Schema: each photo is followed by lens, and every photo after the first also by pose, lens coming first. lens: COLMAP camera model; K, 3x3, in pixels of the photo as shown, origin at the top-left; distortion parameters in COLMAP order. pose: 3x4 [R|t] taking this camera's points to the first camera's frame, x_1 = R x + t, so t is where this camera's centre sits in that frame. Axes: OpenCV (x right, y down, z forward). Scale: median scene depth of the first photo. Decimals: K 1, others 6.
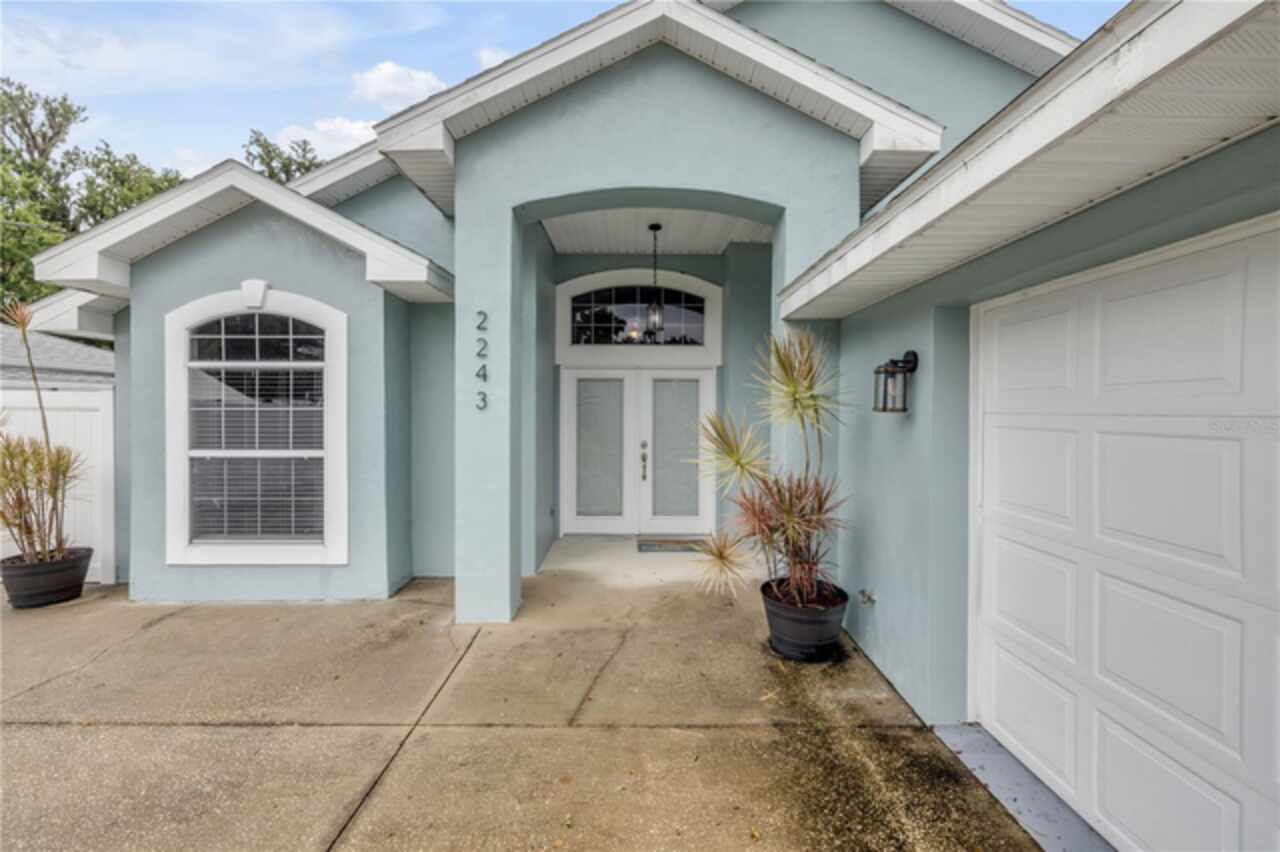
lens RADIAL K [[549.5, 0, 638.9], [0, 549.5, 418.5], [0, 0, 1]] dist [-0.002290, 0.000592]
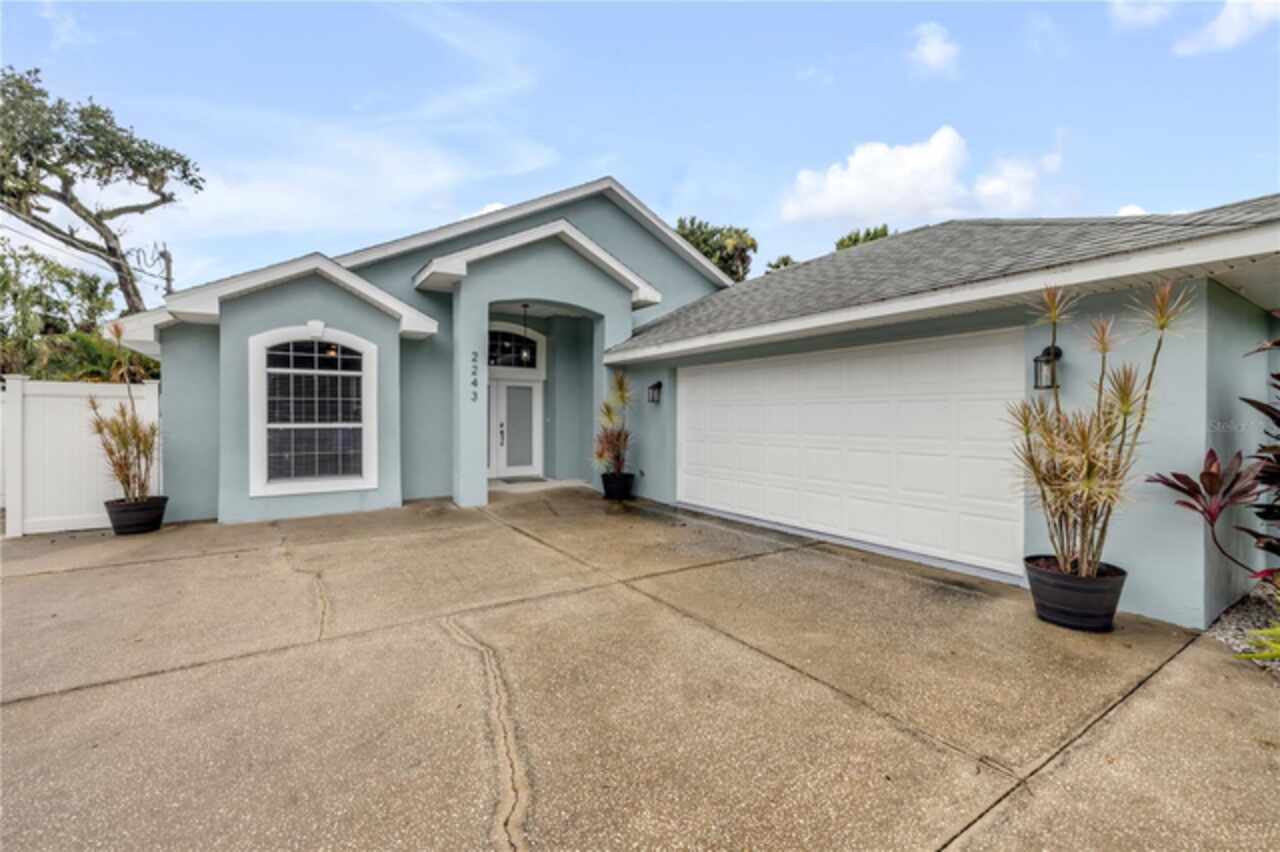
lens RADIAL K [[541.4, 0, 640.0], [0, 541.4, 426.0], [0, 0, 1]] dist [-0.000743, 0.000238]
pose [[0.840523, -0.009768, 0.541687, -0.761558], [0.008965, 0.999951, 0.004121, 0.067384], [-0.541701, 0.001392, 0.840570, -0.902765]]
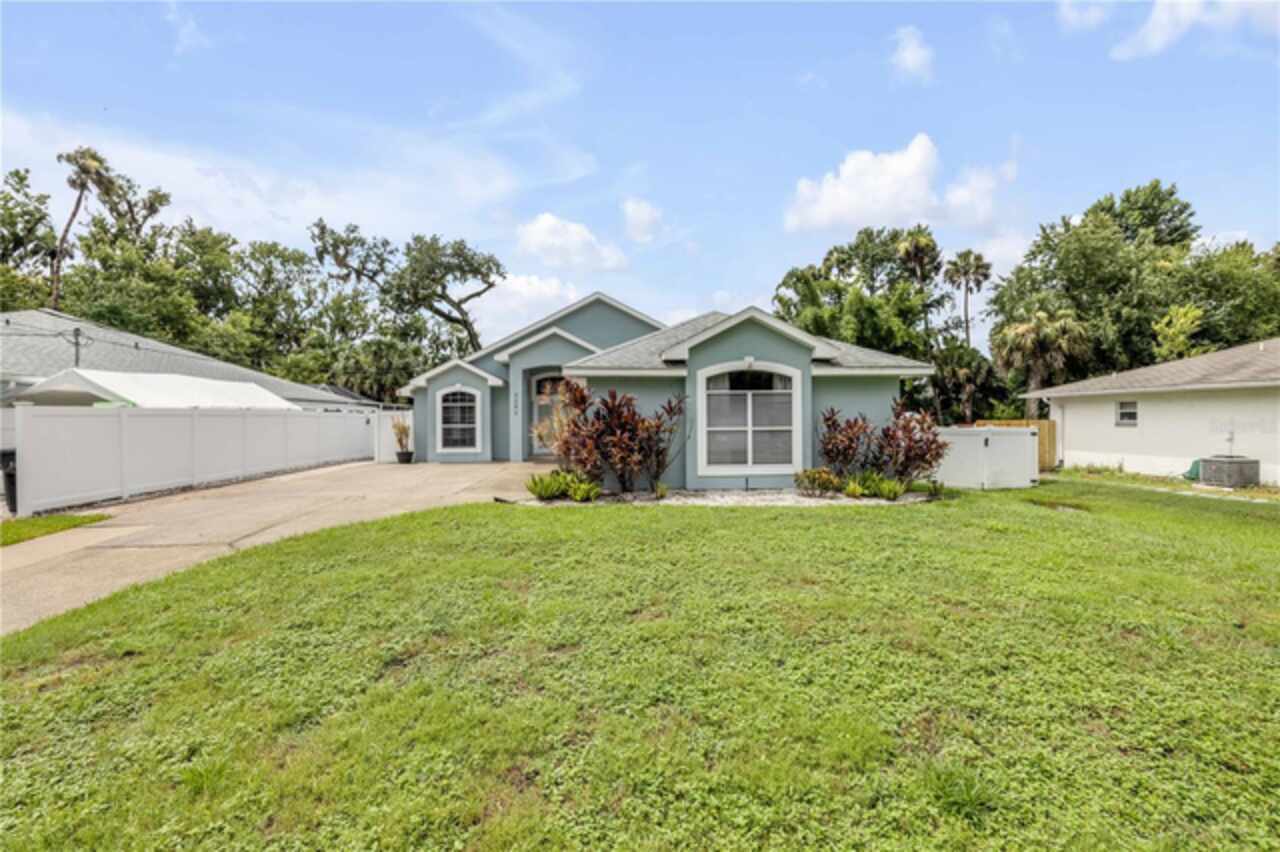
lens RADIAL K [[549.5, 0, 638.9], [0, 549.5, 418.5], [0, 0, 1]] dist [-0.002290, 0.000592]
pose [[0.999435, -0.009534, 0.032225, 0.520112], [0.009882, 0.999895, -0.010641, 0.065753], [-0.032120, 0.010954, 0.999424, -3.161884]]
